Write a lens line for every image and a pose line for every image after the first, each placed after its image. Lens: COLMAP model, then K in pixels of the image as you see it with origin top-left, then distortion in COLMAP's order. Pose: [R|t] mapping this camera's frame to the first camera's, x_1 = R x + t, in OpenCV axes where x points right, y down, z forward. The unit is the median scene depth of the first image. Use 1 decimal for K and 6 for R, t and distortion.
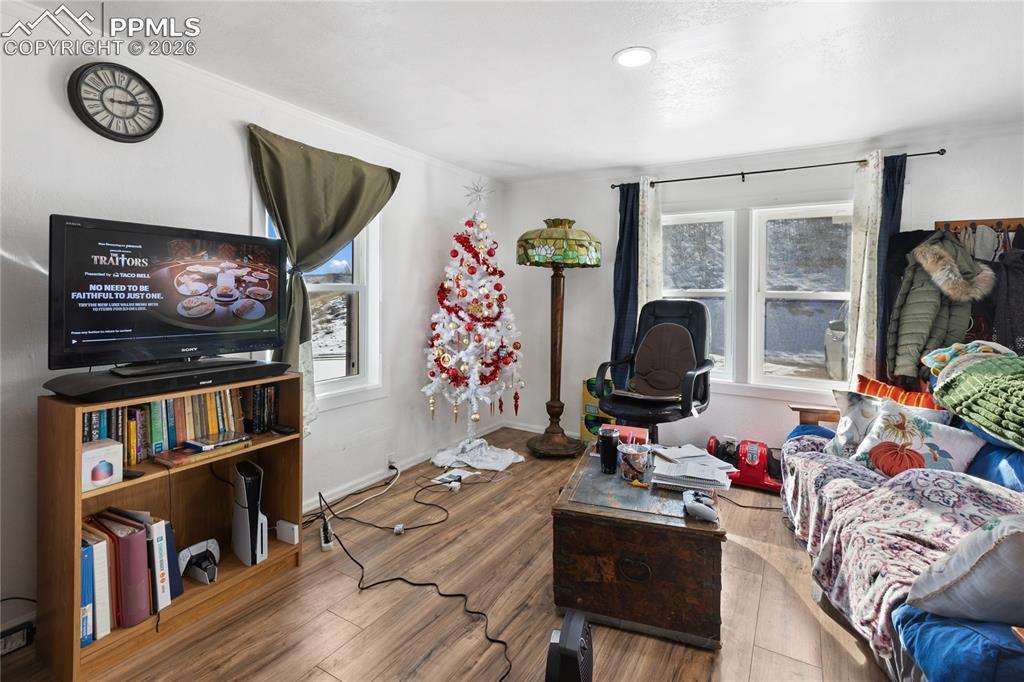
lens RADIAL K [[361.9, 0, 512.6], [0, 361.9, 323.0], [0, 0, 1]] dist [0.001748, -0.000113]
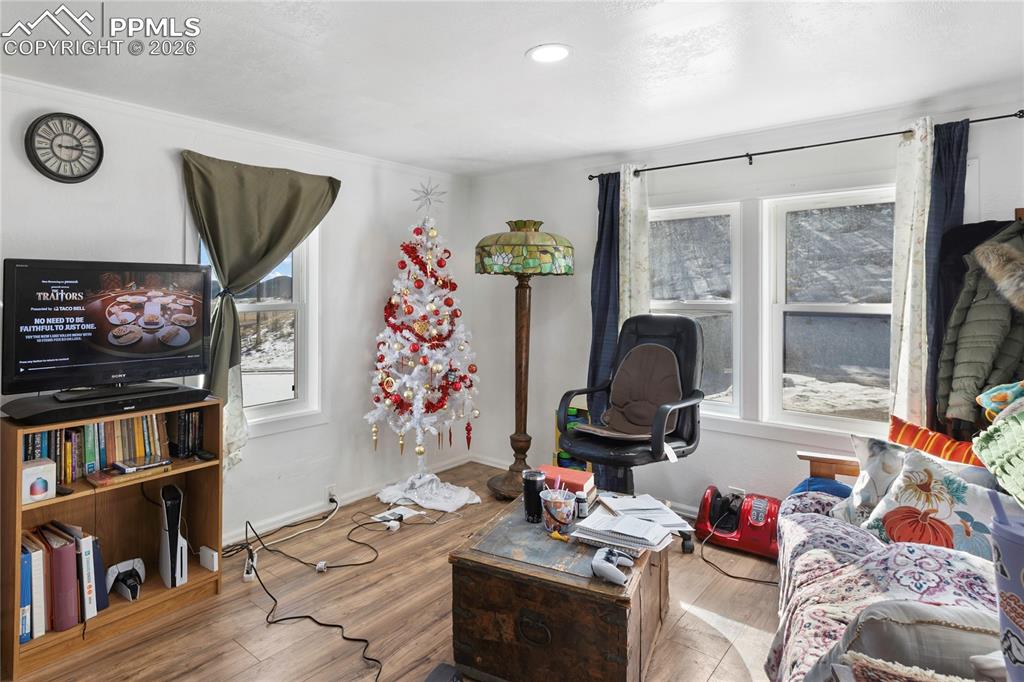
lens RADIAL K [[472.0, 0, 508.5], [0, 472.0, 314.0], [0, 0, 1]] dist [0.000214, 0.000733]
pose [[0.985067, -0.006083, -0.172062, 0.402645], [0.003958, 0.999912, -0.012688, -0.073892], [0.172124, 0.011817, 0.985004, -0.141018]]
